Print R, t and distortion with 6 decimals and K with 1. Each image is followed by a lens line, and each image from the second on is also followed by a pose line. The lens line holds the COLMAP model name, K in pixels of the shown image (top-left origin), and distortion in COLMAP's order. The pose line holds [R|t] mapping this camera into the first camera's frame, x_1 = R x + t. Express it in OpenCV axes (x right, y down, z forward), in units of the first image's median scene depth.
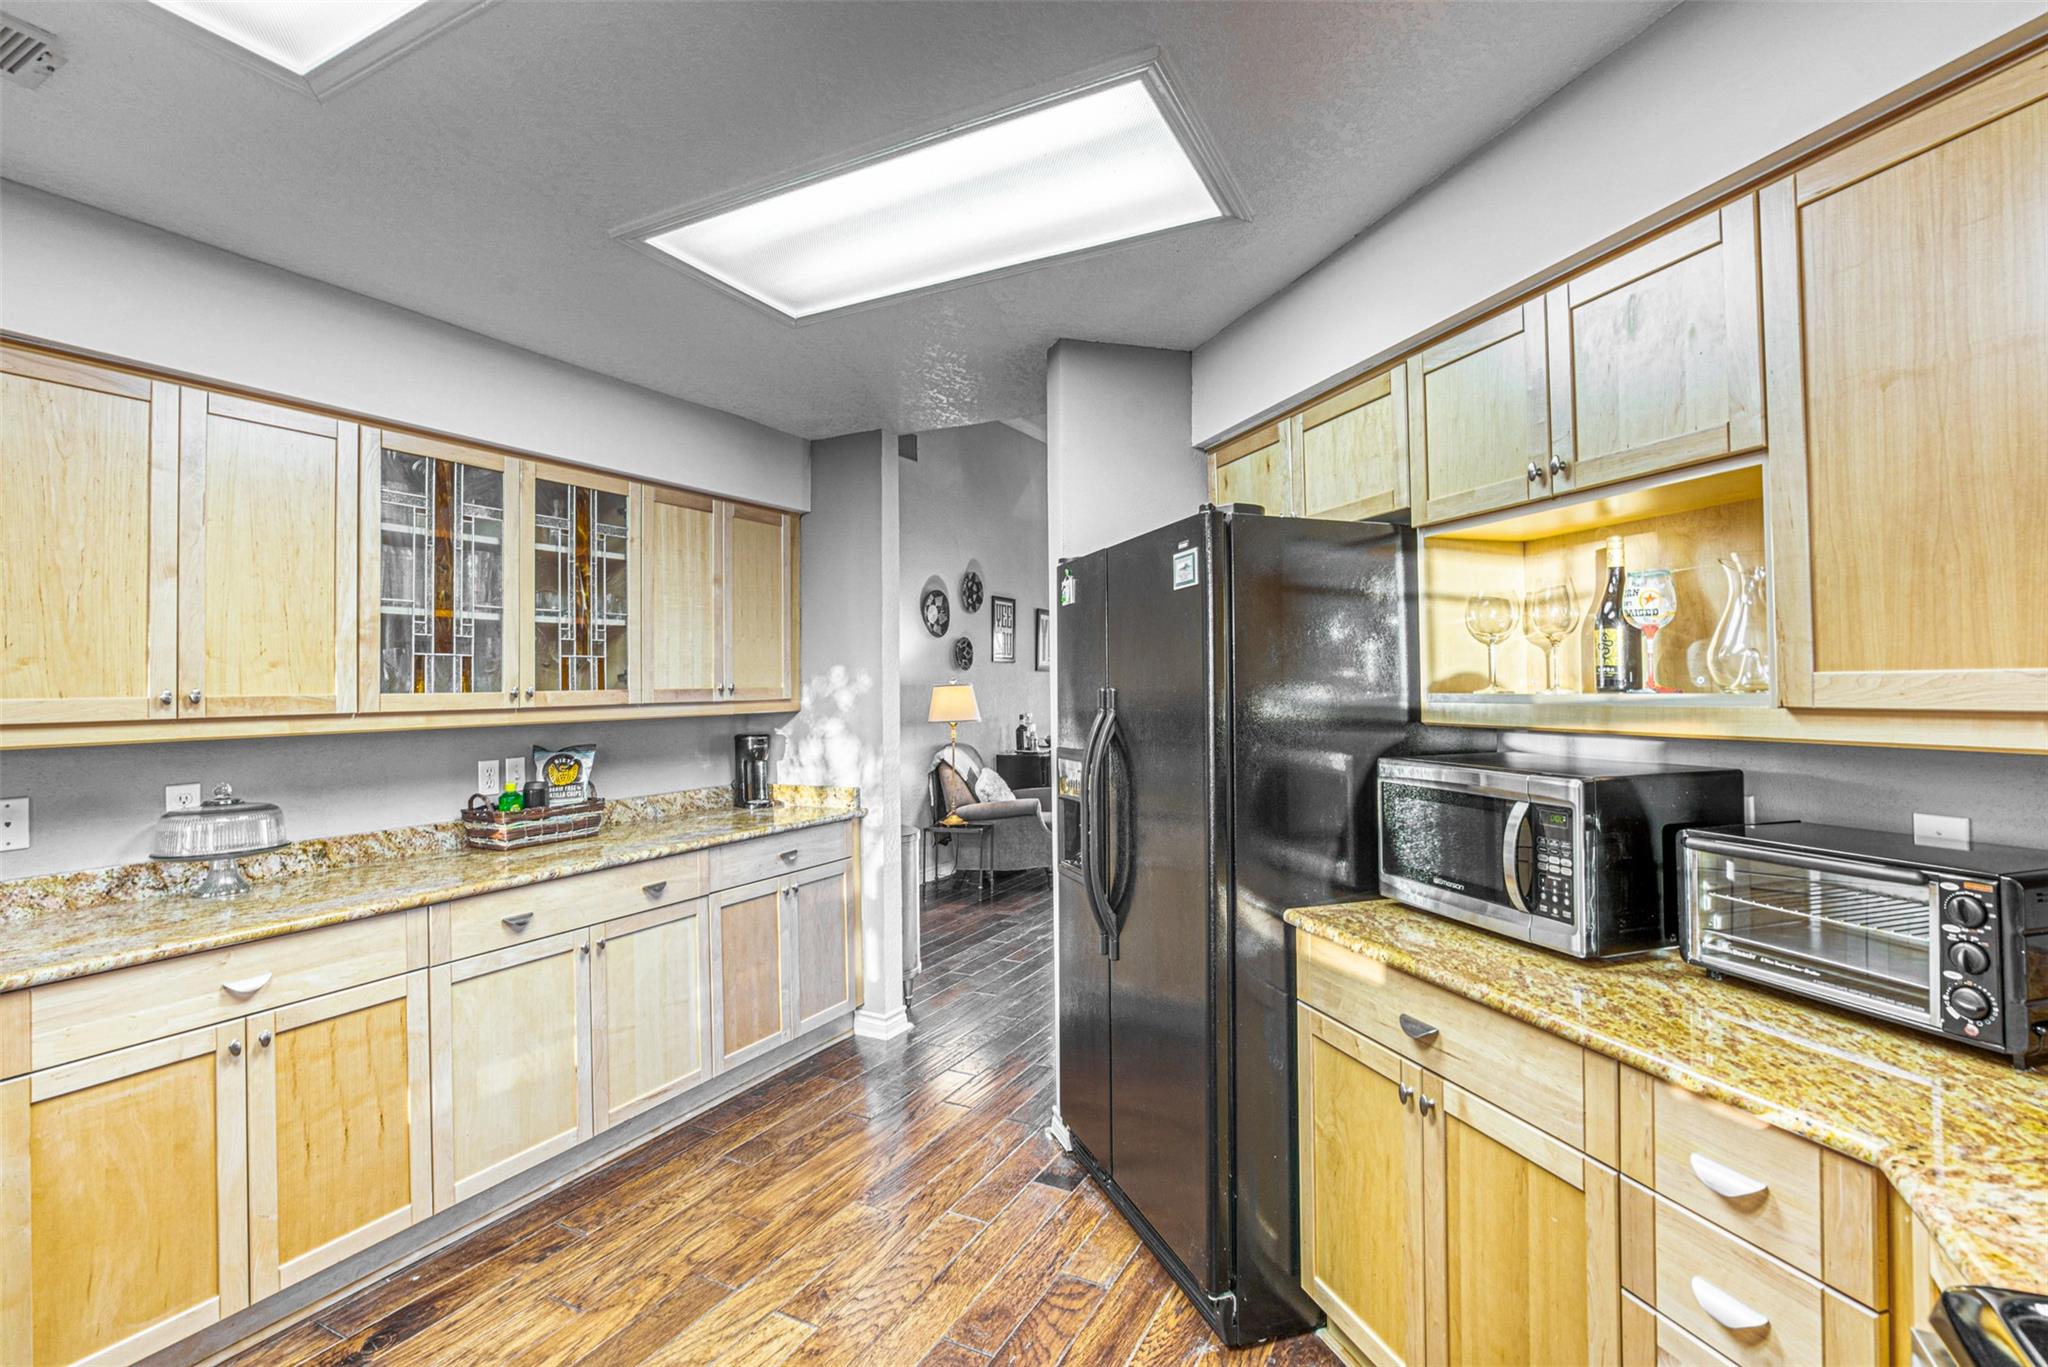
lens RADIAL K [[963.5, 0, 1024.0], [0, 963.5, 683.5], [0, 0, 1]] dist [-0.022143, 0.000131]
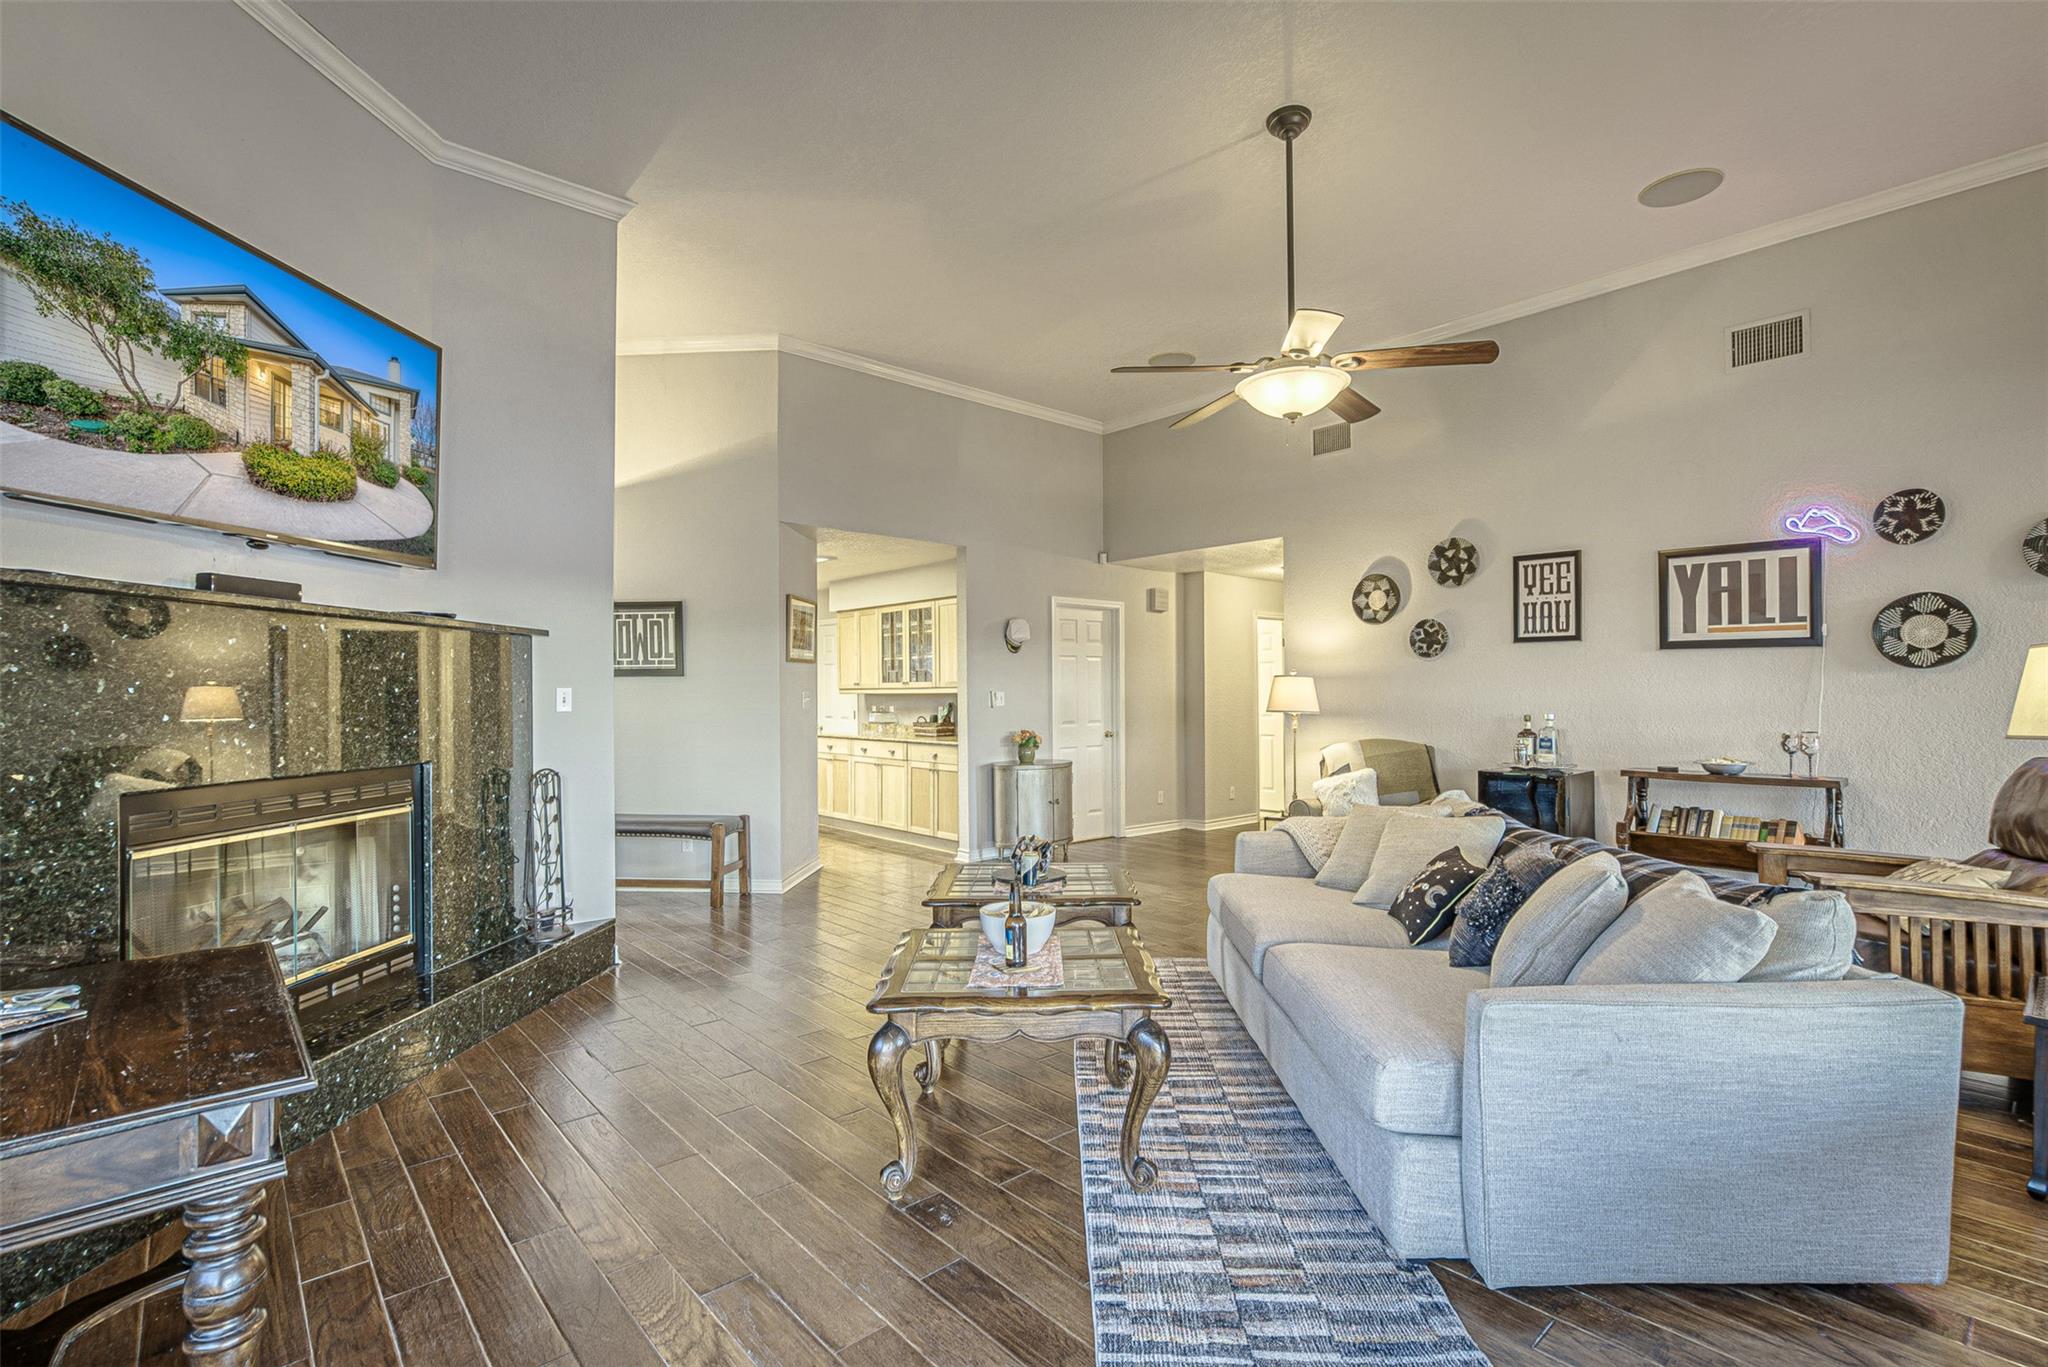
lens RADIAL K [[1008.2, 0, 1024.0], [0, 1008.2, 683.5], [0, 0, 1]] dist [-0.002061, -0.000205]
pose [[-0.366089, 0.004616, -0.930569, 0.946898], [0.010261, 0.999947, 0.000923, 0.005344], [0.930523, -0.009211, -0.366117, 1.035634]]
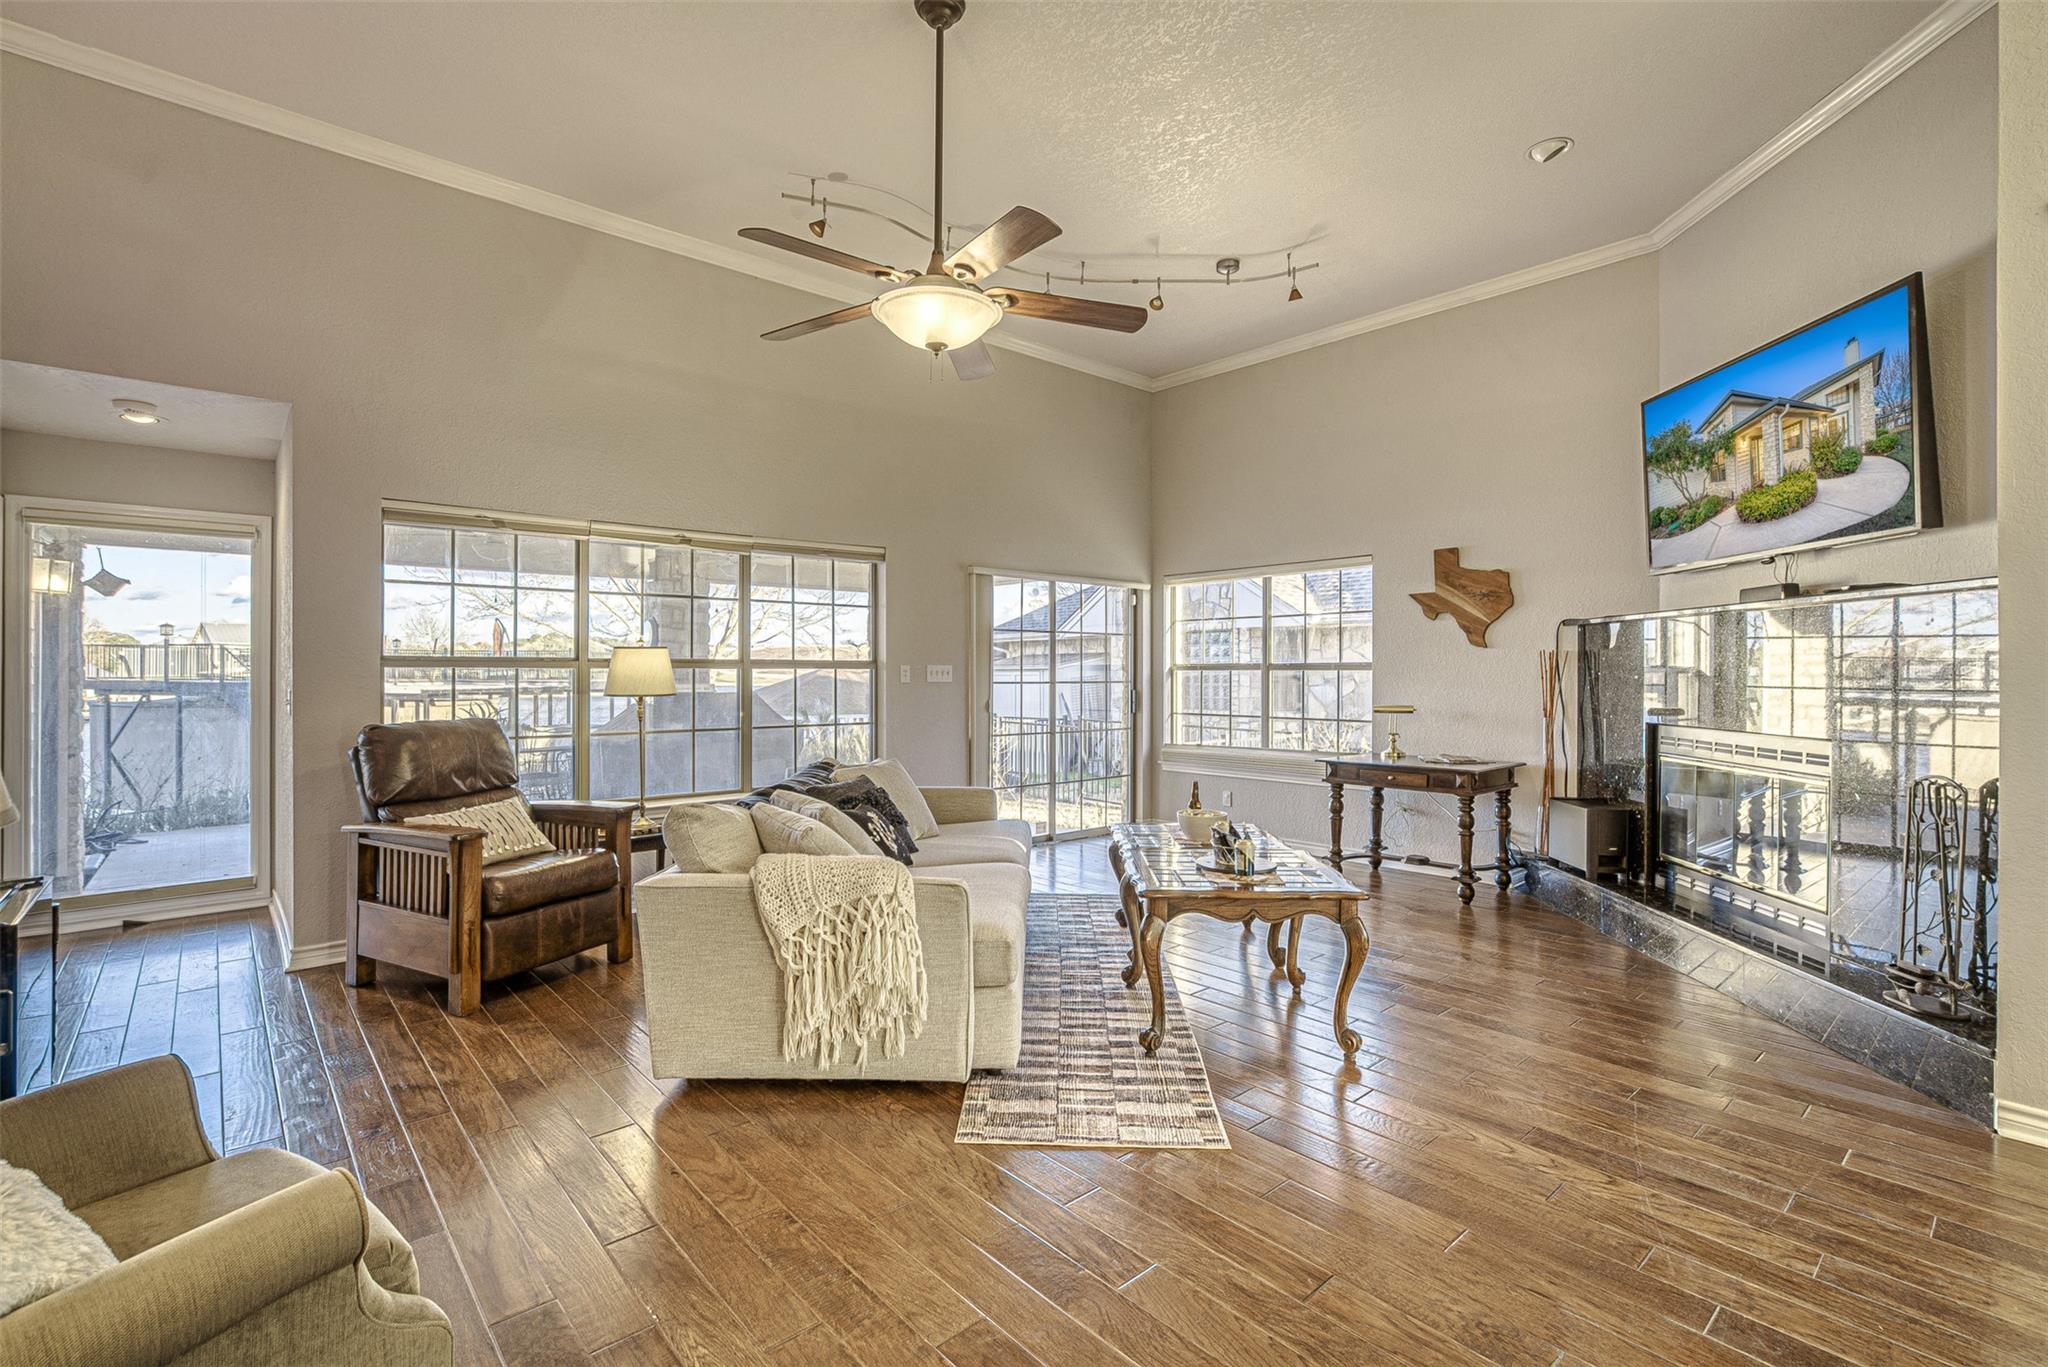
lens RADIAL K [[930.8, 0, 1000.4], [0, 930.8, 667.9], [0, 0, 1]] dist [-0.019040, 0.000311]
pose [[0.363079, 0.011960, 0.931682, -0.114754], [-0.008952, 0.999916, -0.009347, 0.015339], [-0.931715, -0.004947, 0.363156, 0.763882]]
